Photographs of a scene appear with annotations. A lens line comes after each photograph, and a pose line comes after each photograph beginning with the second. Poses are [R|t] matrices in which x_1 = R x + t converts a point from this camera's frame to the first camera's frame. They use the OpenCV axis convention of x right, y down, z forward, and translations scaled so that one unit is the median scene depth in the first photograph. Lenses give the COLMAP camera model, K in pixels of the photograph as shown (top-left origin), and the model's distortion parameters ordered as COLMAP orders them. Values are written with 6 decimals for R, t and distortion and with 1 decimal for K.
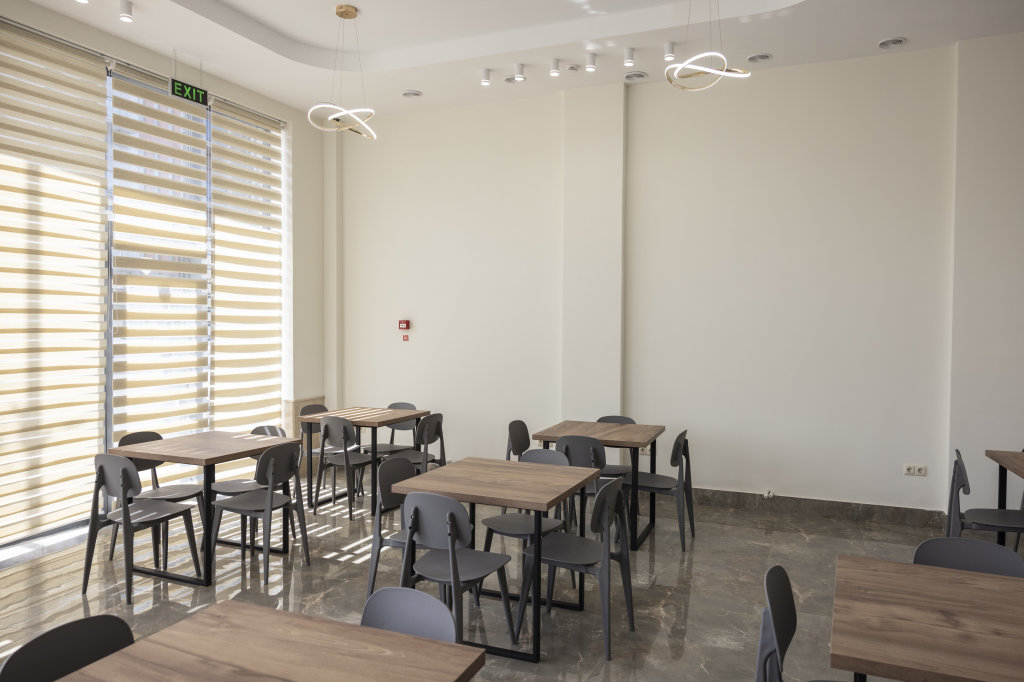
lens RADIAL K [[703.7, 0, 515.4], [0, 703.7, 336.7], [0, 0, 1]] dist [0.001967, -0.000123]
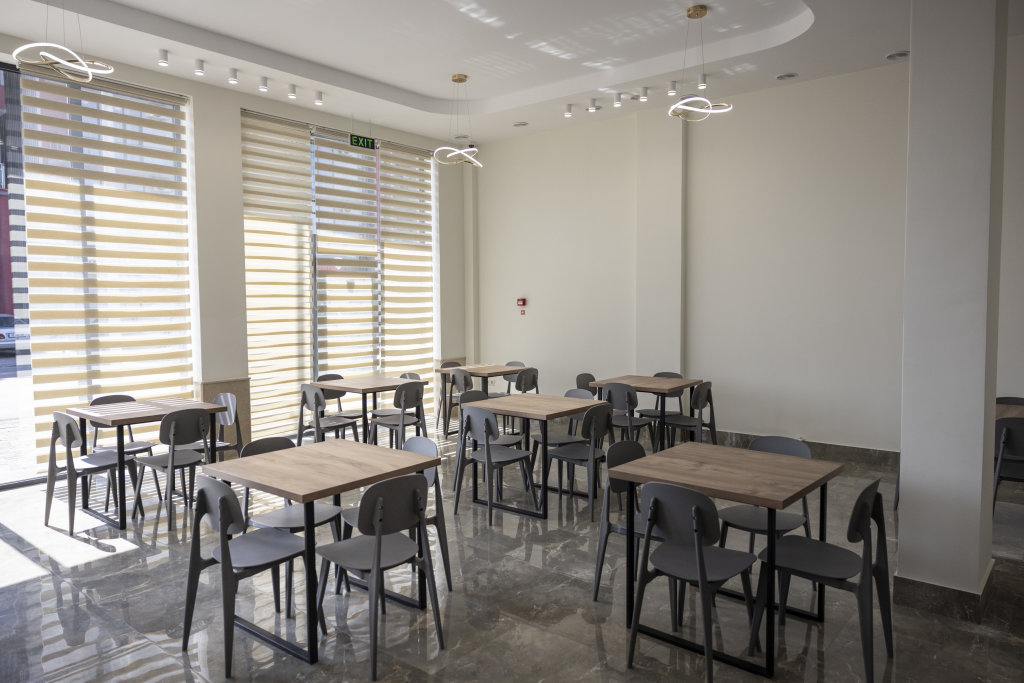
lens RADIAL K [[703.7, 0, 509.2], [0, 703.7, 334.3], [0, 0, 1]] dist [0.001967, -0.000123]
pose [[0.955985, 0.001865, -0.293411, 0.240635], [0.006451, 0.999604, 0.027374, 0.007718], [0.293346, -0.028062, 0.955594, -0.289396]]
